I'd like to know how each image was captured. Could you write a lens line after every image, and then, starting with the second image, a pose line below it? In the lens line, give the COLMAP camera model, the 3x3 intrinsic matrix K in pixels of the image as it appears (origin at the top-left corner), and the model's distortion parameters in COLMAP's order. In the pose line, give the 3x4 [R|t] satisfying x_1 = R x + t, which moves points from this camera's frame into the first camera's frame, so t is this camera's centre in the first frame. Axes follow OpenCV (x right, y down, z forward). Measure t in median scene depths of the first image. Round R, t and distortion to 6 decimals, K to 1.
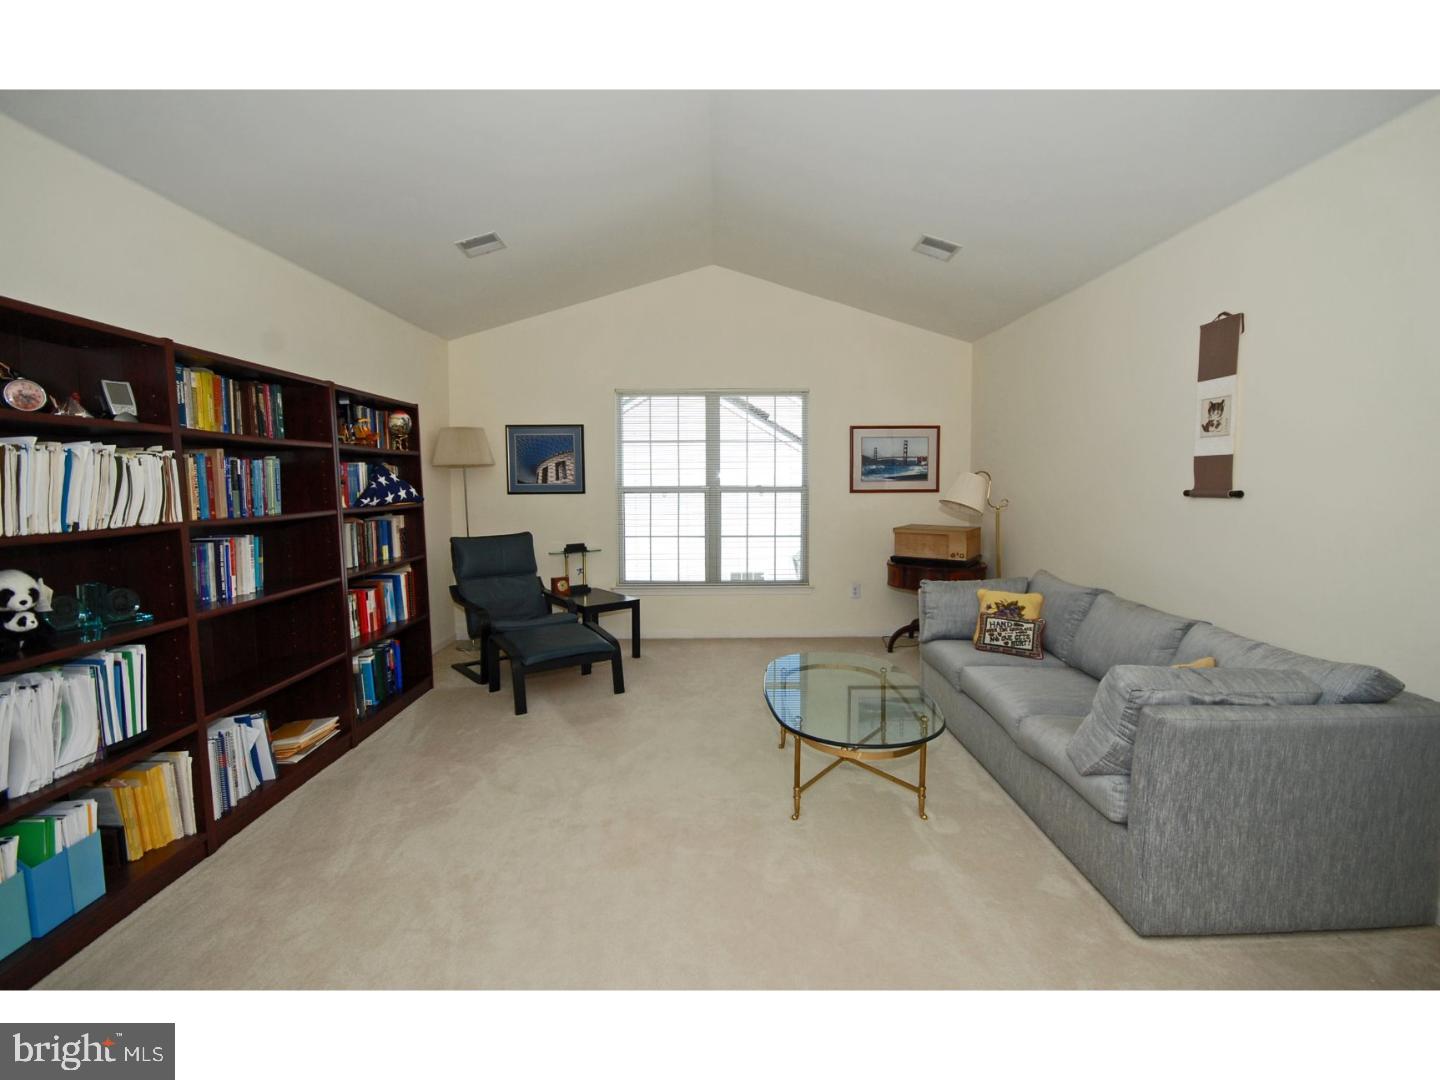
lens RADIAL K [[675.9, 0, 720.5], [0, 675.9, 542.6], [0, 0, 1]] dist [0.000624, -0.001058]
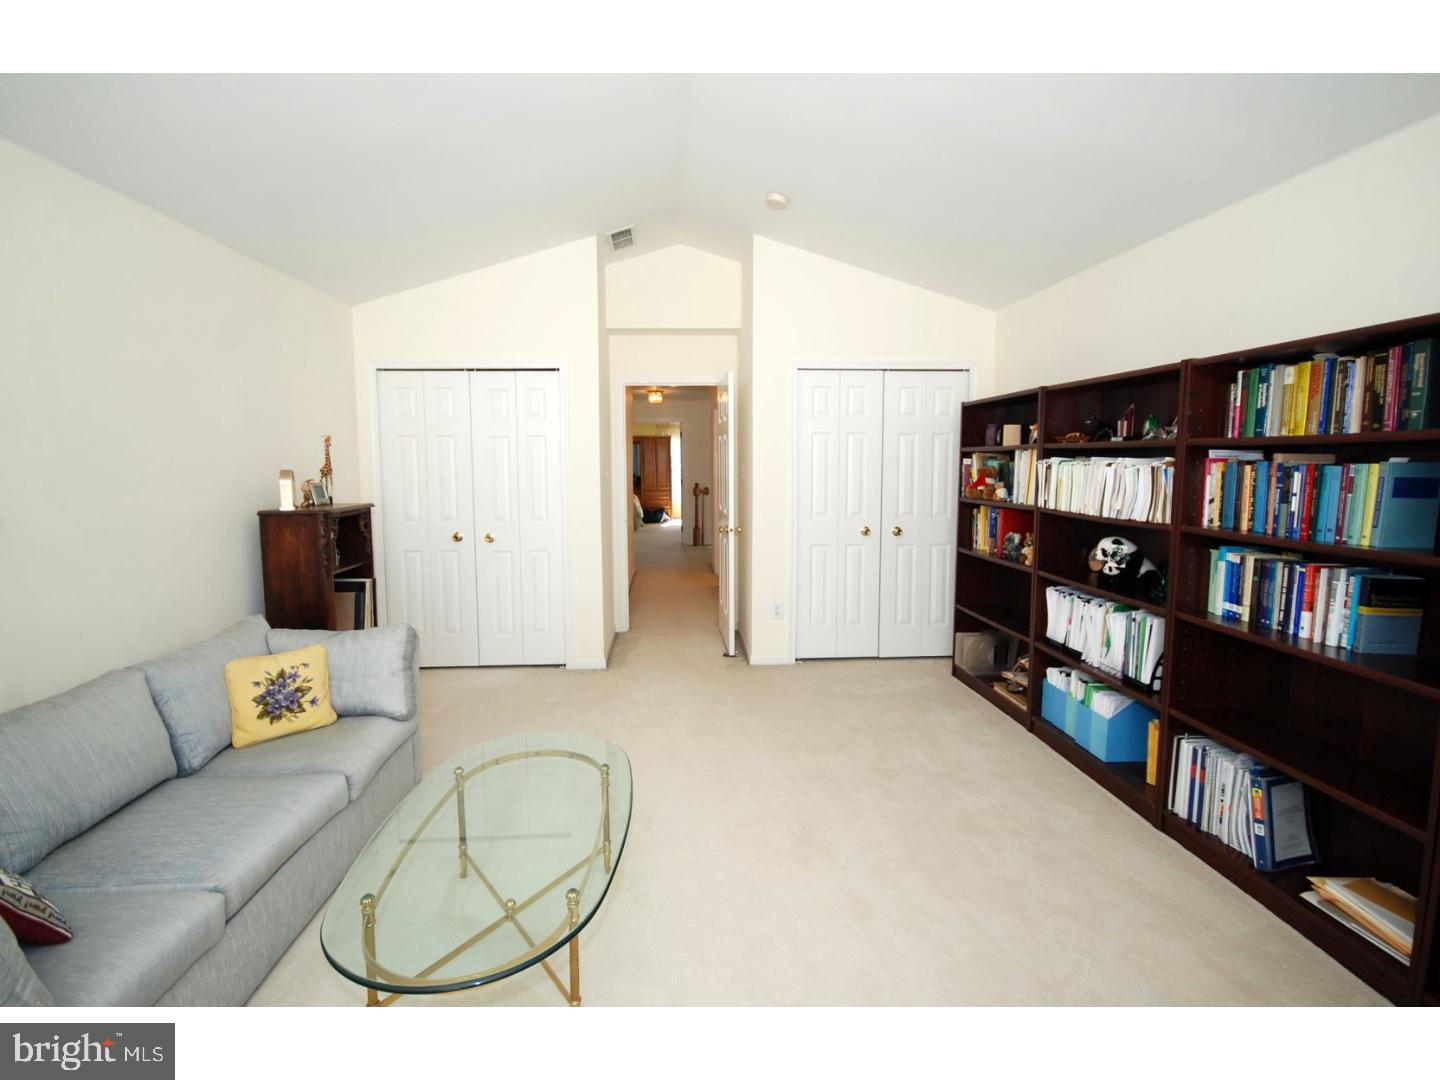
lens RADIAL K [[675.9, 0, 718.8], [0, 675.9, 541.1], [0, 0, 1]] dist [0.000624, -0.001058]
pose [[-0.999486, 0.006690, -0.031350, -0.004201], [0.000392, 0.980460, 0.196719, -0.198116], [0.032053, 0.196605, -0.979959, 1.819482]]
